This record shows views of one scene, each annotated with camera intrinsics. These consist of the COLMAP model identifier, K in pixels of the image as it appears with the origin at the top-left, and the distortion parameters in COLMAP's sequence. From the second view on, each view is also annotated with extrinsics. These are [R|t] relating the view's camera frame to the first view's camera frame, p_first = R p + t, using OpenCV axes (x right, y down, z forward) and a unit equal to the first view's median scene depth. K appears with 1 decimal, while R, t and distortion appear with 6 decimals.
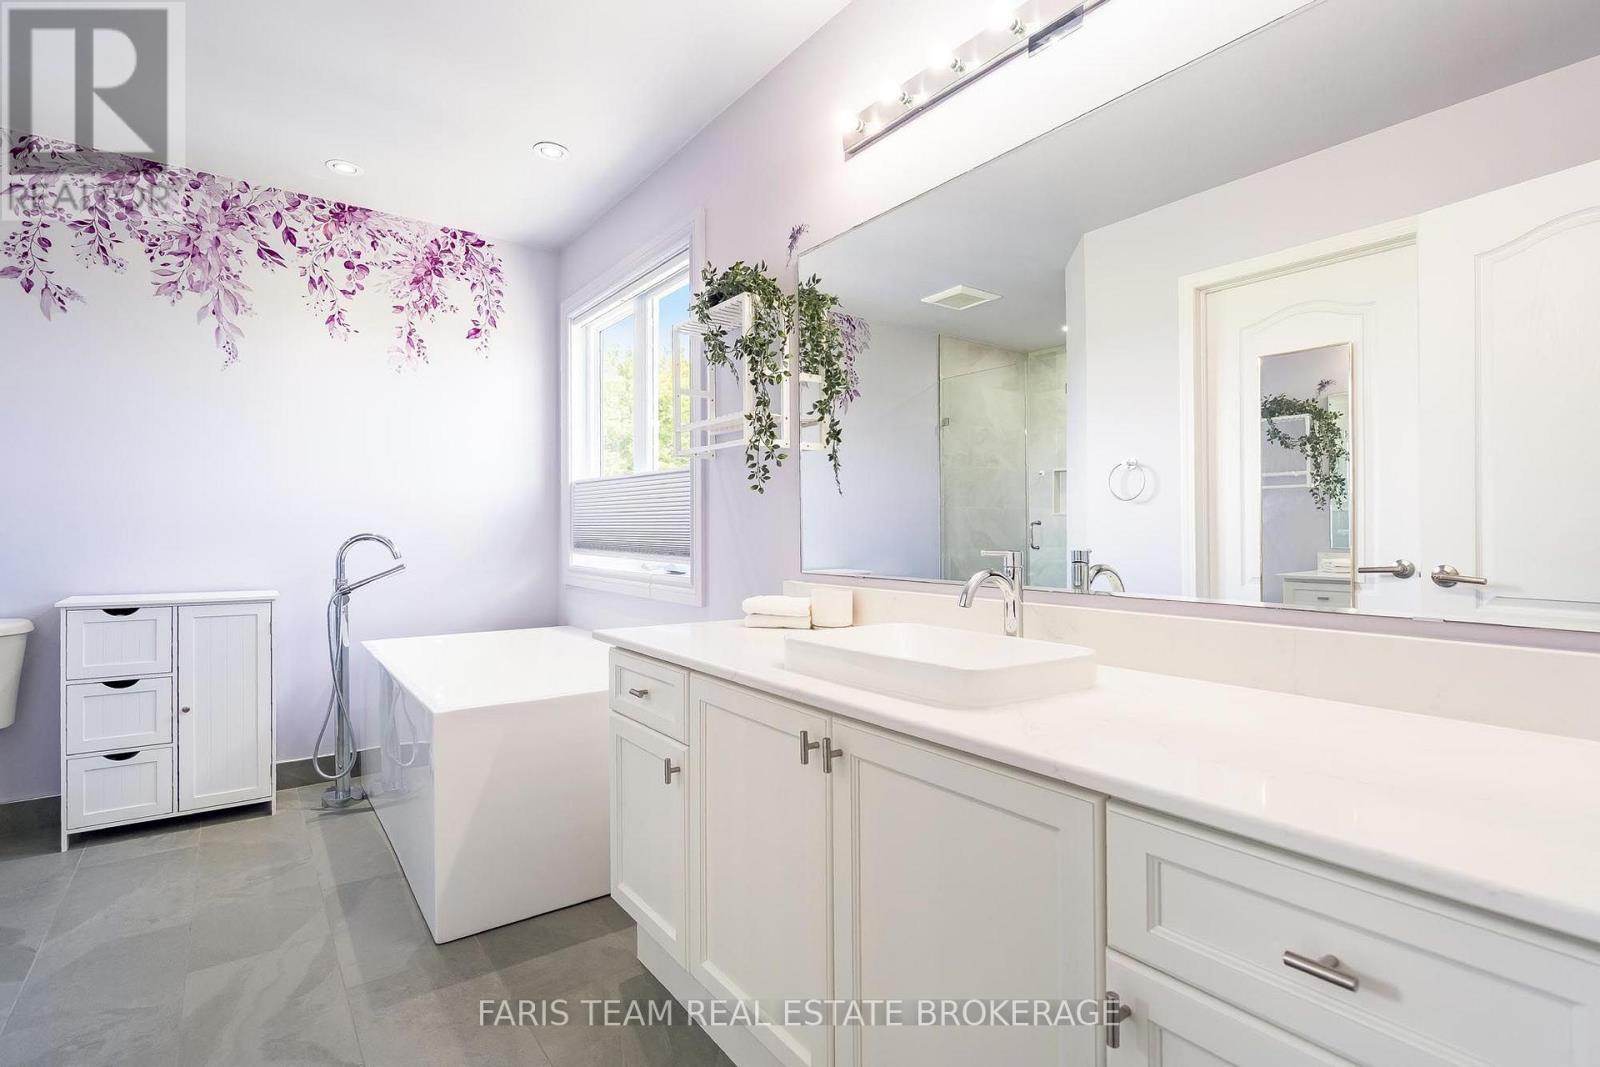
lens RADIAL K [[764.8, 0, 800.0], [0, 764.8, 533.5], [0, 0, 1]] dist [-0.002738, -0.001039]
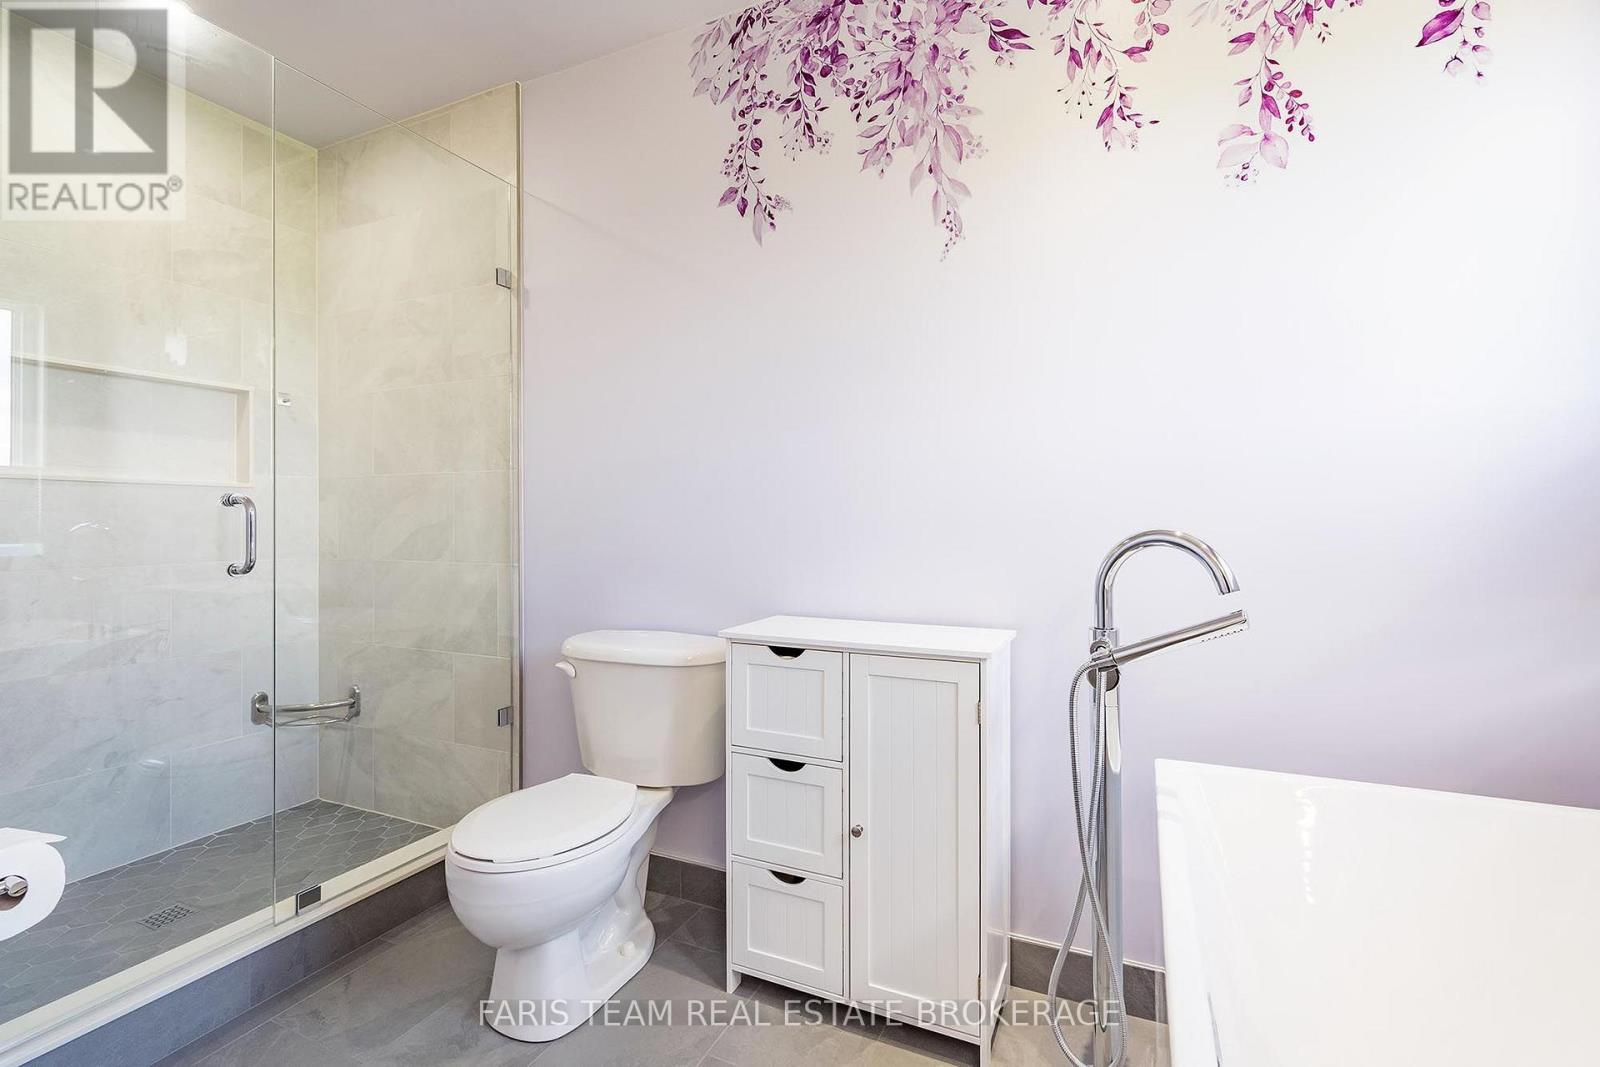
lens RADIAL K [[745.0, 0, 798.9], [0, 745.0, 521.7], [0, 0, 1]] dist [0.001301, 0.000326]
pose [[0.482086, -0.000055, -0.876124, -0.297506], [0.002586, 0.999996, 0.001360, -0.007089], [0.876120, -0.002922, 0.482084, 0.625563]]
